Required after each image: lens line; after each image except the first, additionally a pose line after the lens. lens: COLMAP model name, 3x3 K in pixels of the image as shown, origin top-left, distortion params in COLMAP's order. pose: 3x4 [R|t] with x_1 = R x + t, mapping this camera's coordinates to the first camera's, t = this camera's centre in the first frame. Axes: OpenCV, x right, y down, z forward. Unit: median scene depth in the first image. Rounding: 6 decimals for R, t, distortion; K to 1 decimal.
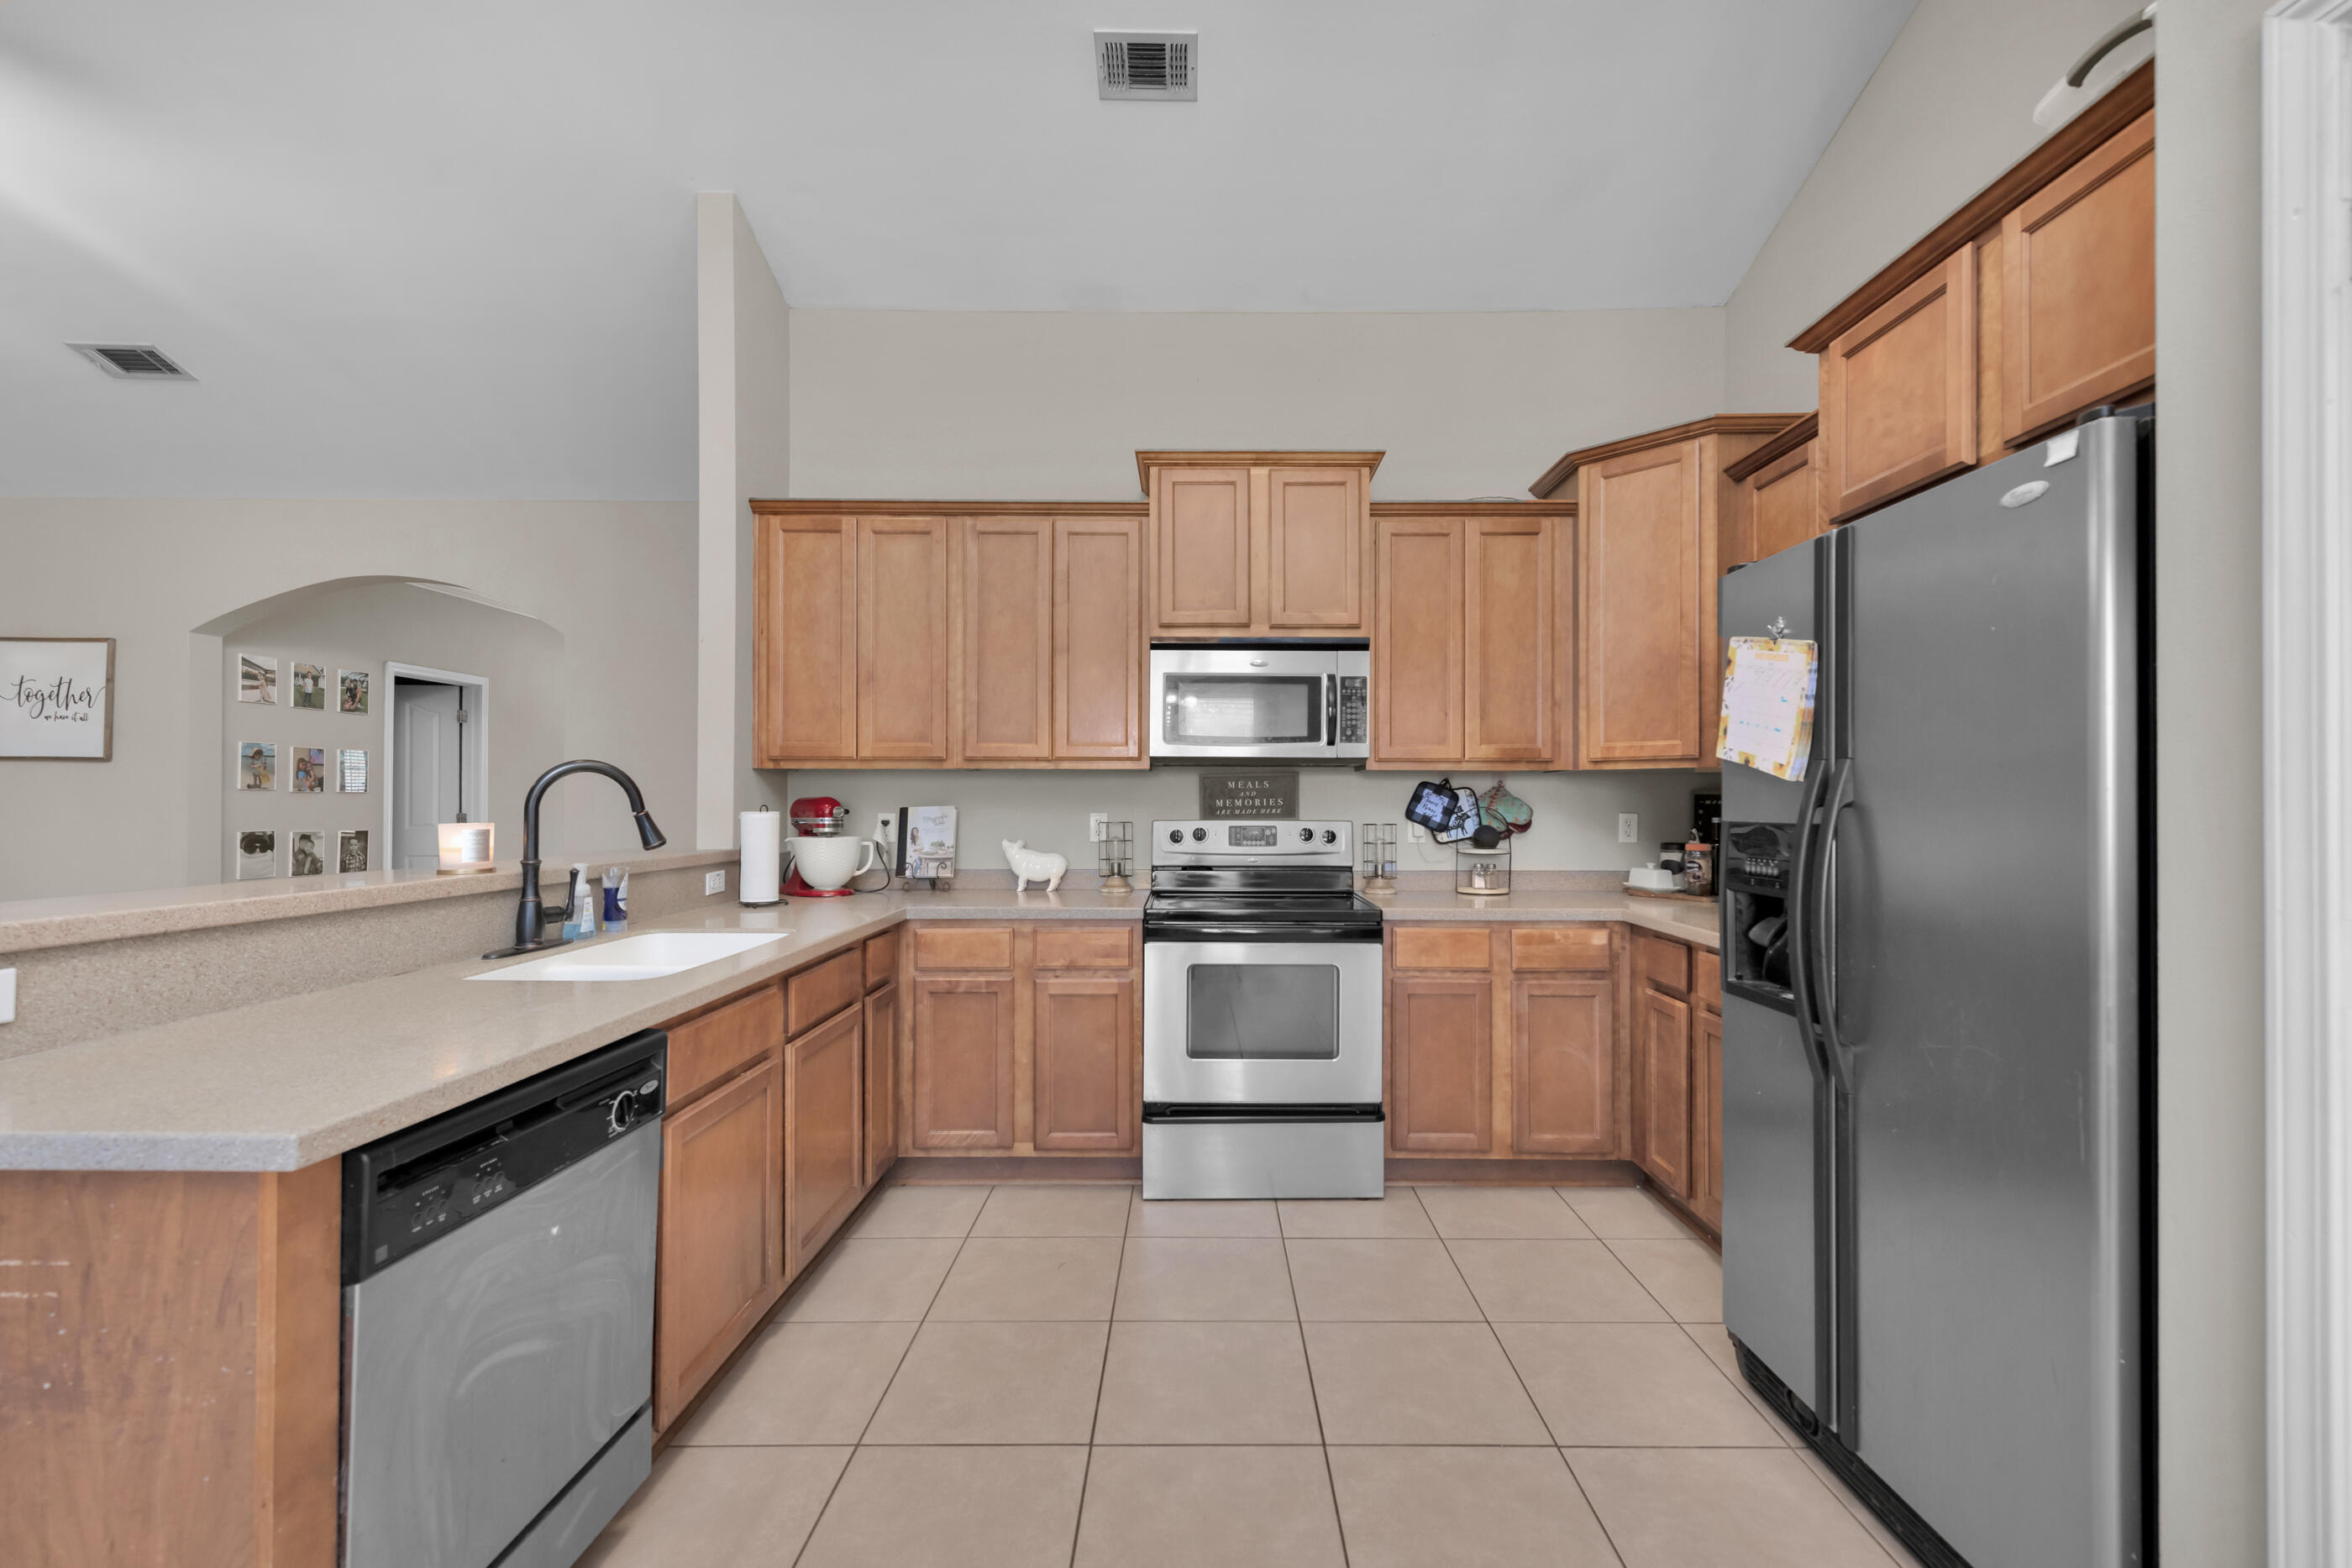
lens RADIAL K [[1008.5, 0, 1155.4], [0, 1008.5, 791.6], [0, 0, 1]] dist [0.018191, -0.007716]
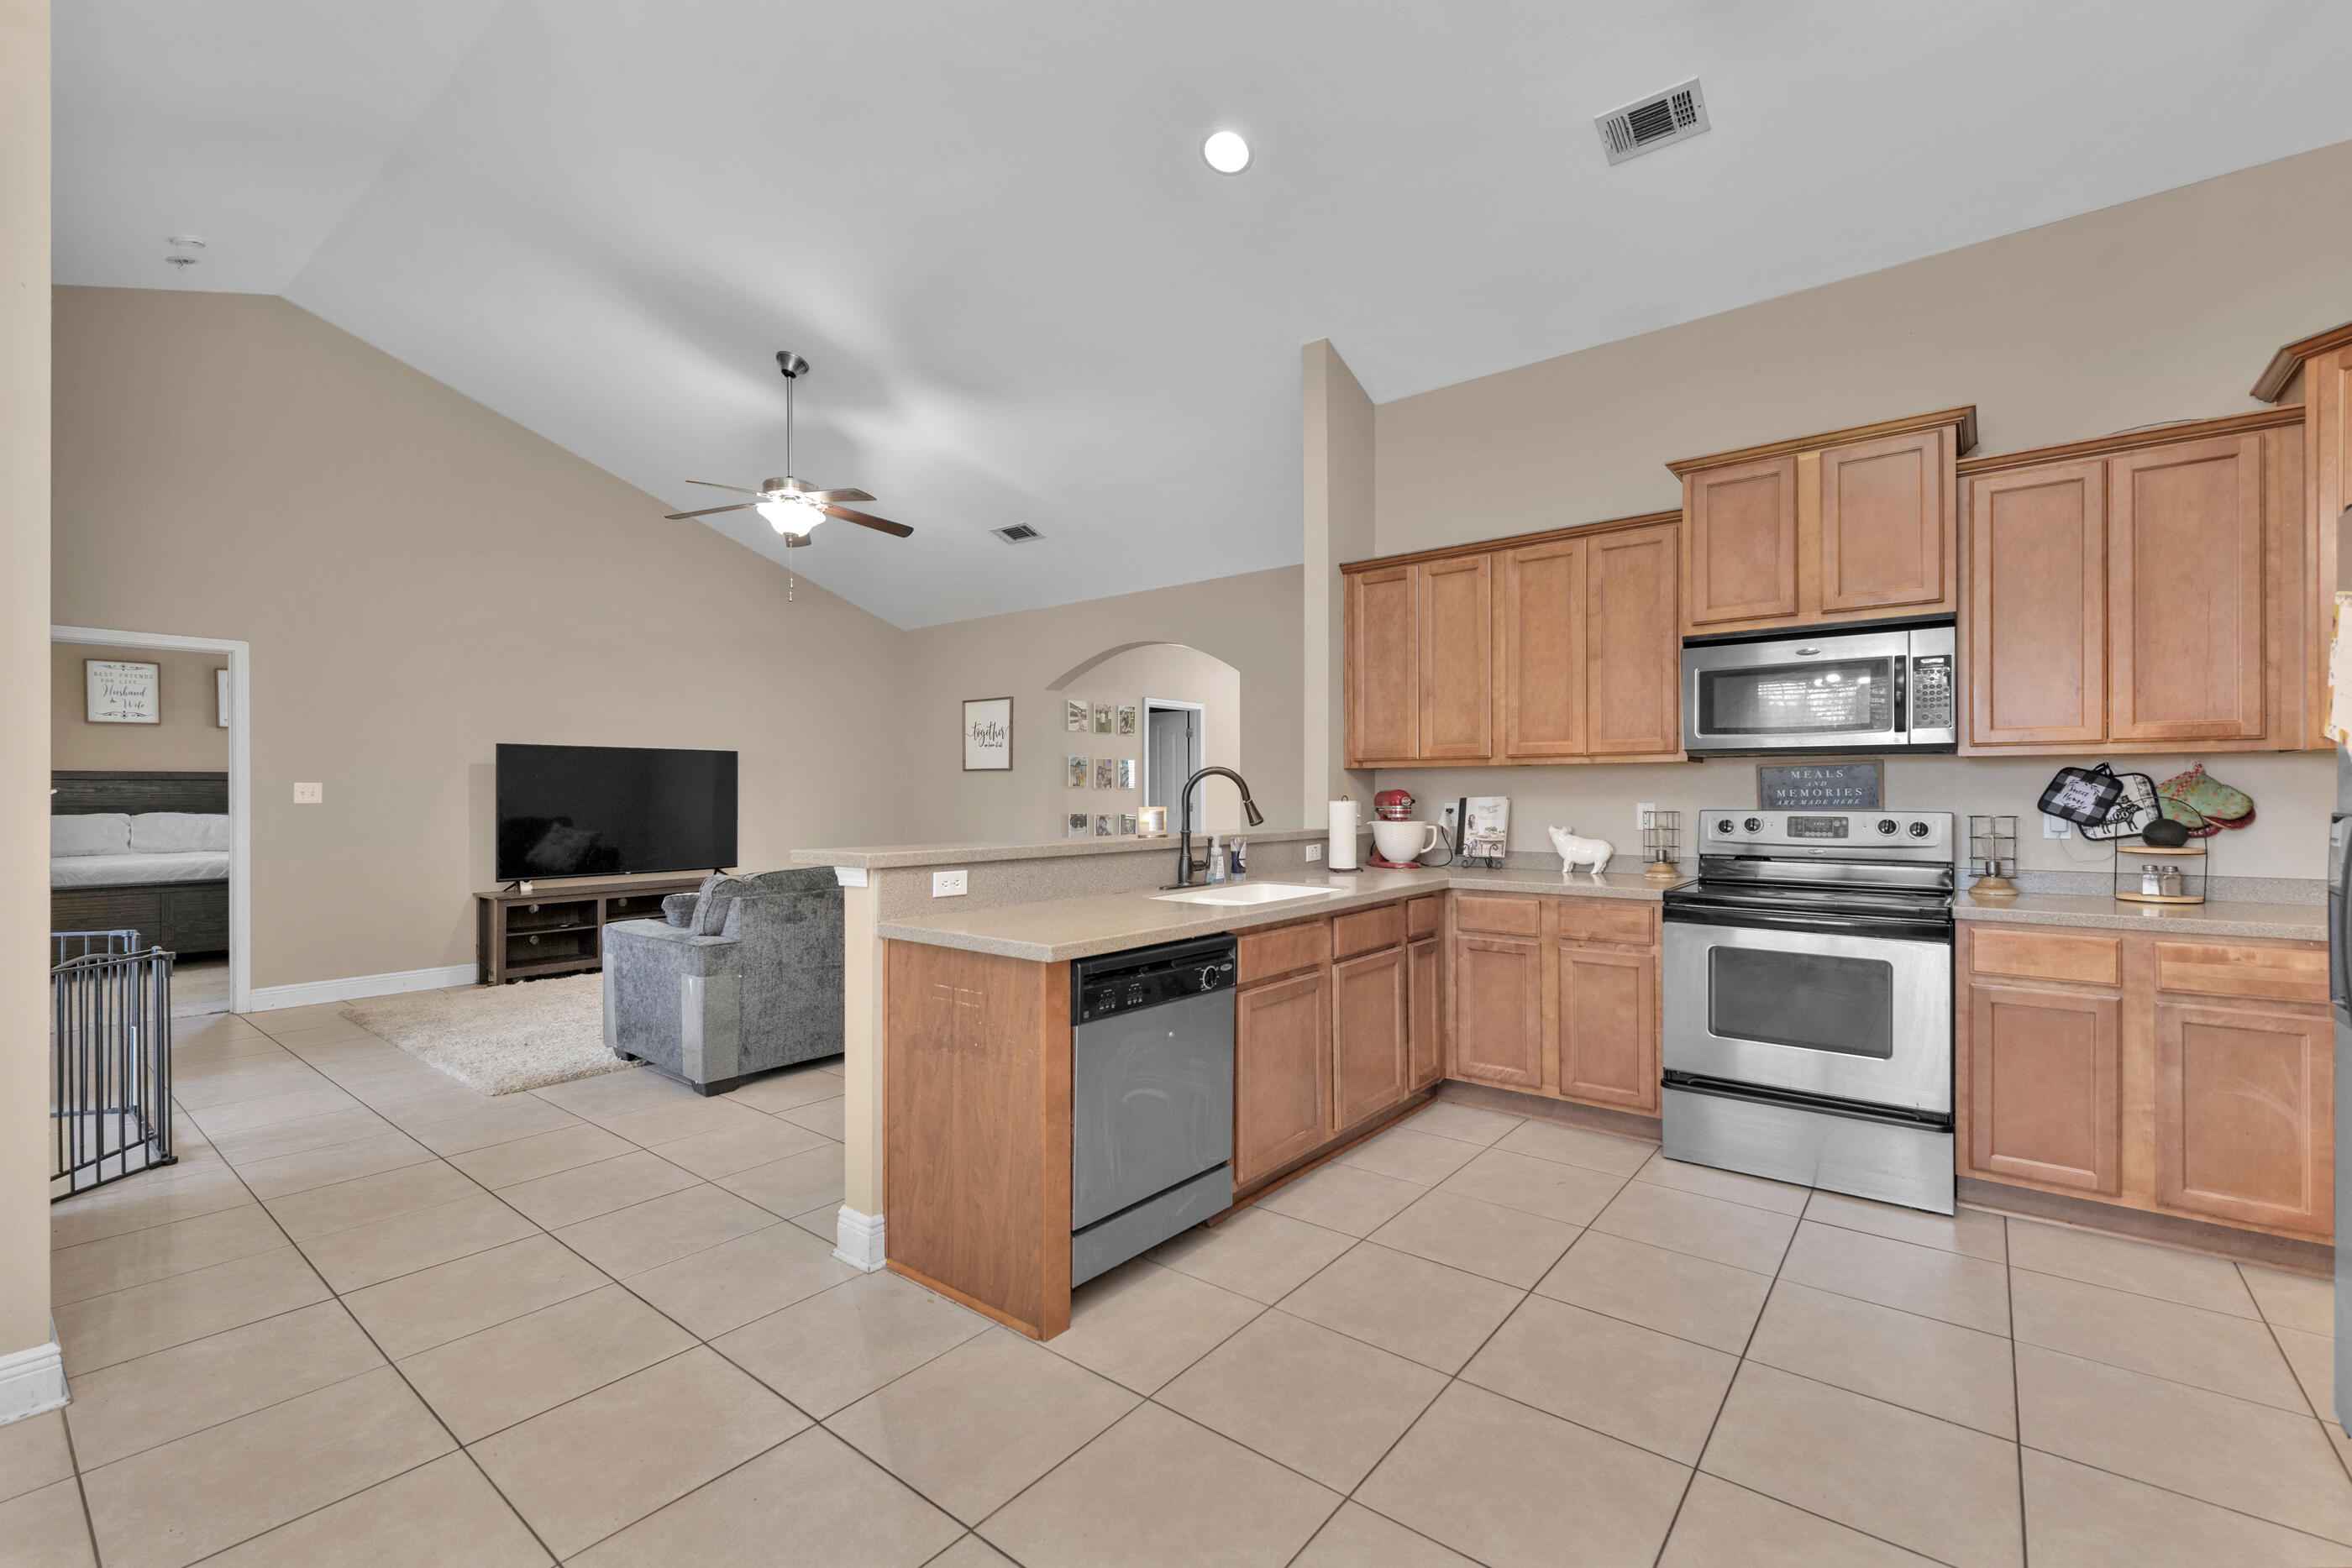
lens RADIAL K [[925.2, 0, 1124.1], [0, 925.2, 791.2], [0, 0, 1]] dist [0.009467, -0.000443]
pose [[0.776177, -0.005053, -0.630495, 0.153747], [0.009420, 0.999949, 0.003583, -0.000071], [0.630445, -0.008720, 0.776185, -0.127160]]
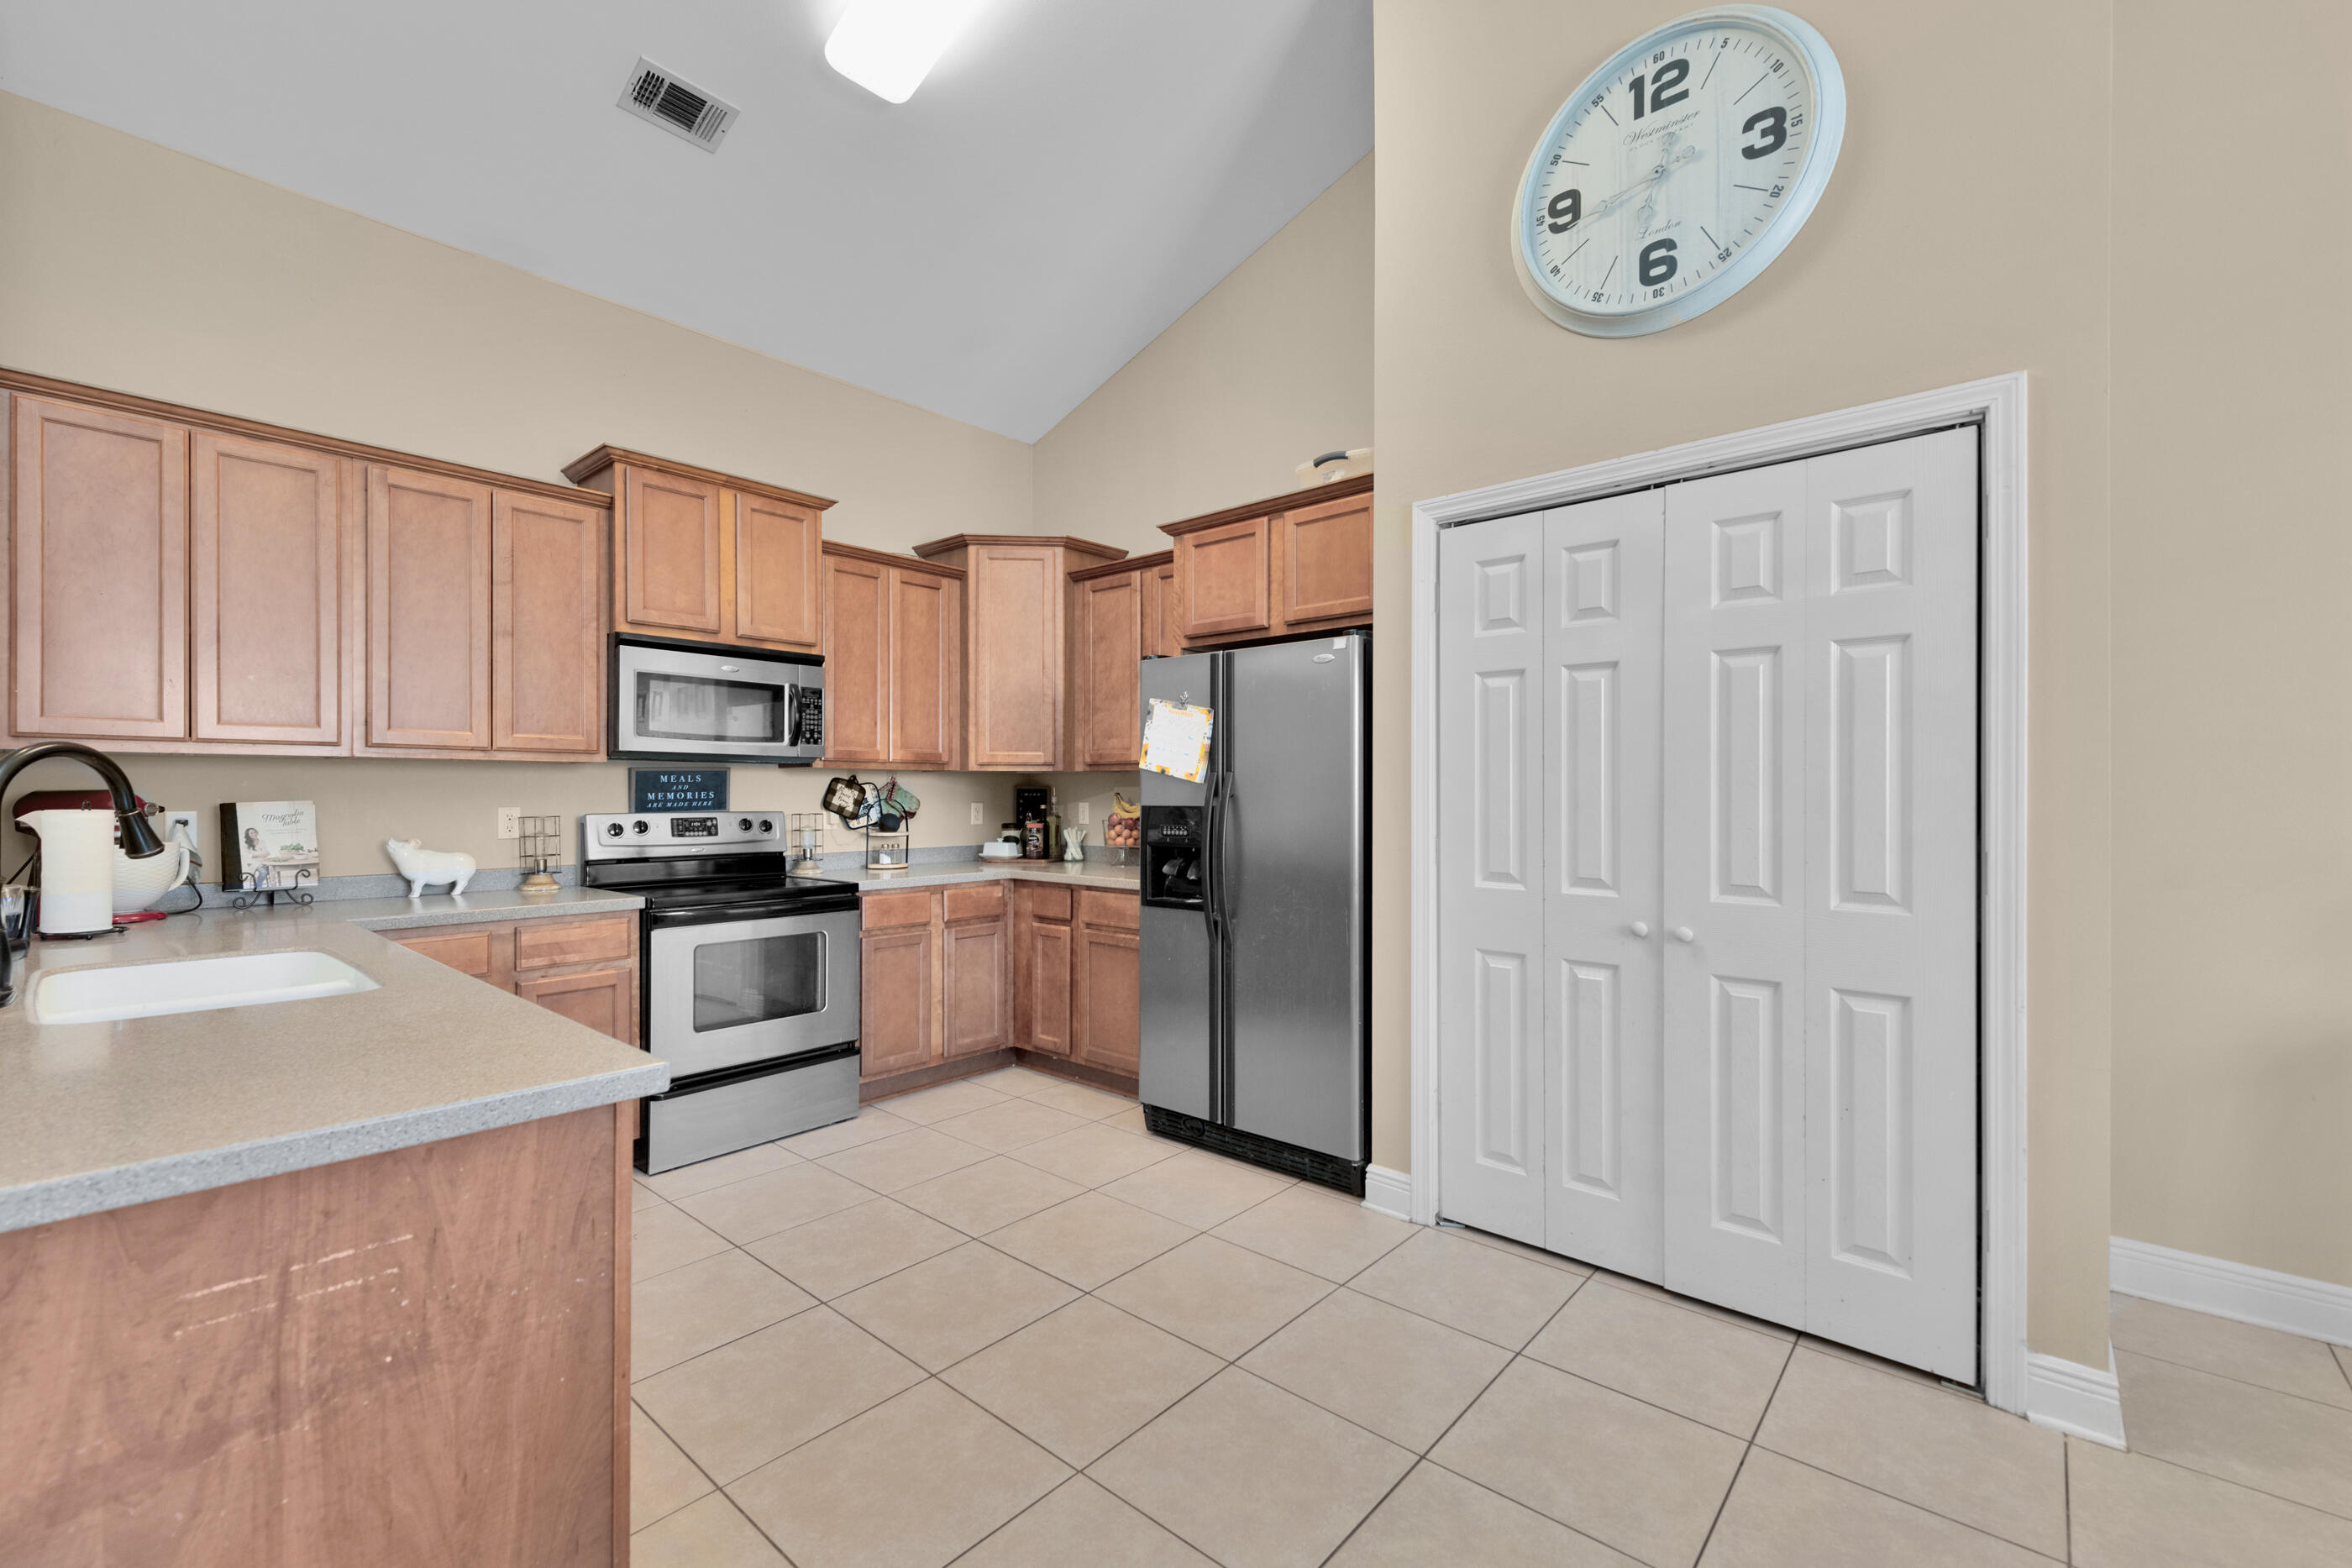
lens RADIAL K [[1011.6, 0, 1170.3], [0, 1011.6, 793.6], [0, 0, 1]] dist [0.012105, -0.000732]
pose [[0.657449, -0.001425, 0.753498, -0.408203], [-0.006379, 0.999952, 0.007456, -0.002586], [-0.753472, -0.009708, 0.657408, -0.086328]]
